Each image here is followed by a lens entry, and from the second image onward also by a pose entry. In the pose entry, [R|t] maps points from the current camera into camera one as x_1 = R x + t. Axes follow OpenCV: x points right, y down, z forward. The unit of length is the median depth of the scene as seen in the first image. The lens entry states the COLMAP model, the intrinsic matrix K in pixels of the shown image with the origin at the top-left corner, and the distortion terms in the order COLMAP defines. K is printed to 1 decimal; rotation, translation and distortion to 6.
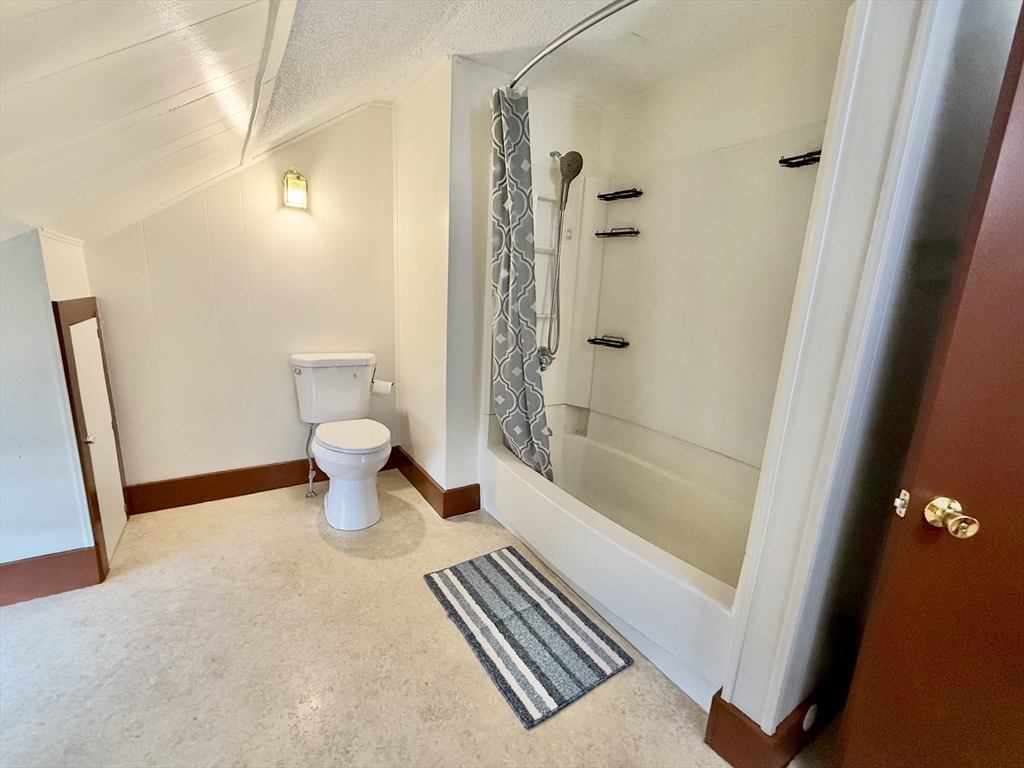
lens RADIAL K [[409.5, 0, 500.3], [0, 409.5, 380.6], [0, 0, 1]] dist [-0.000716, -0.000098]
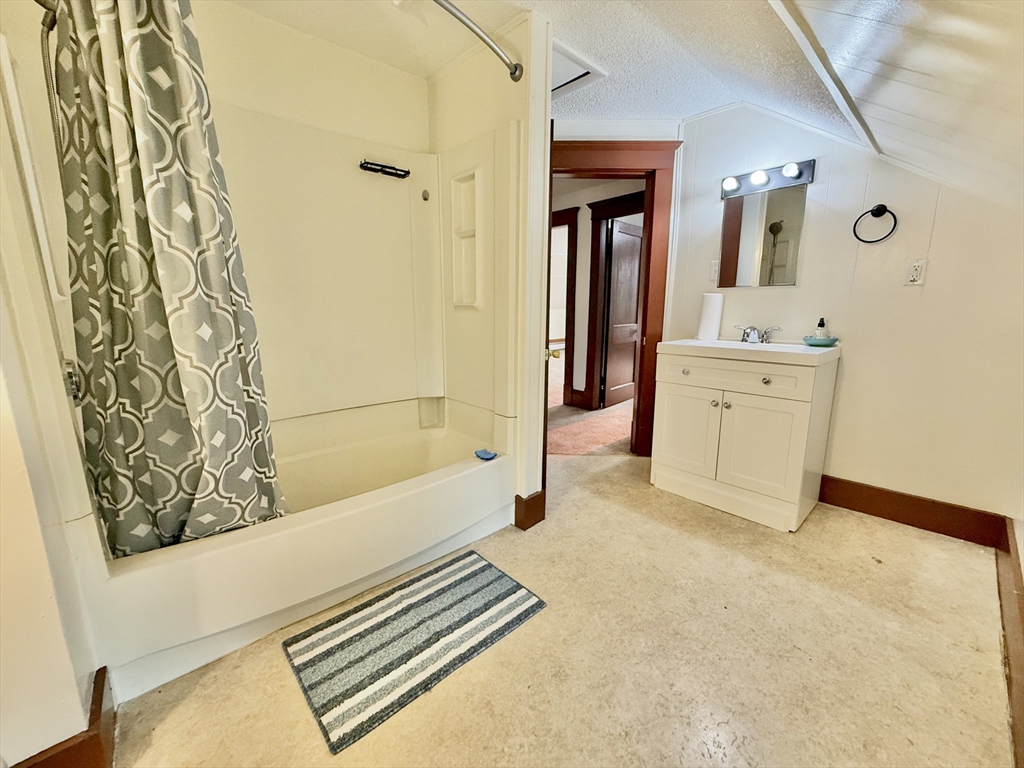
lens RADIAL K [[409.5, 0, 500.3], [0, 409.5, 380.6], [0, 0, 1]] dist [-0.000716, -0.000098]
pose [[-0.132510, -0.228997, 0.964366, -0.735591], [0.199765, 0.946810, 0.252278, -0.120963], [-0.970842, 0.226076, -0.079716, 0.808651]]
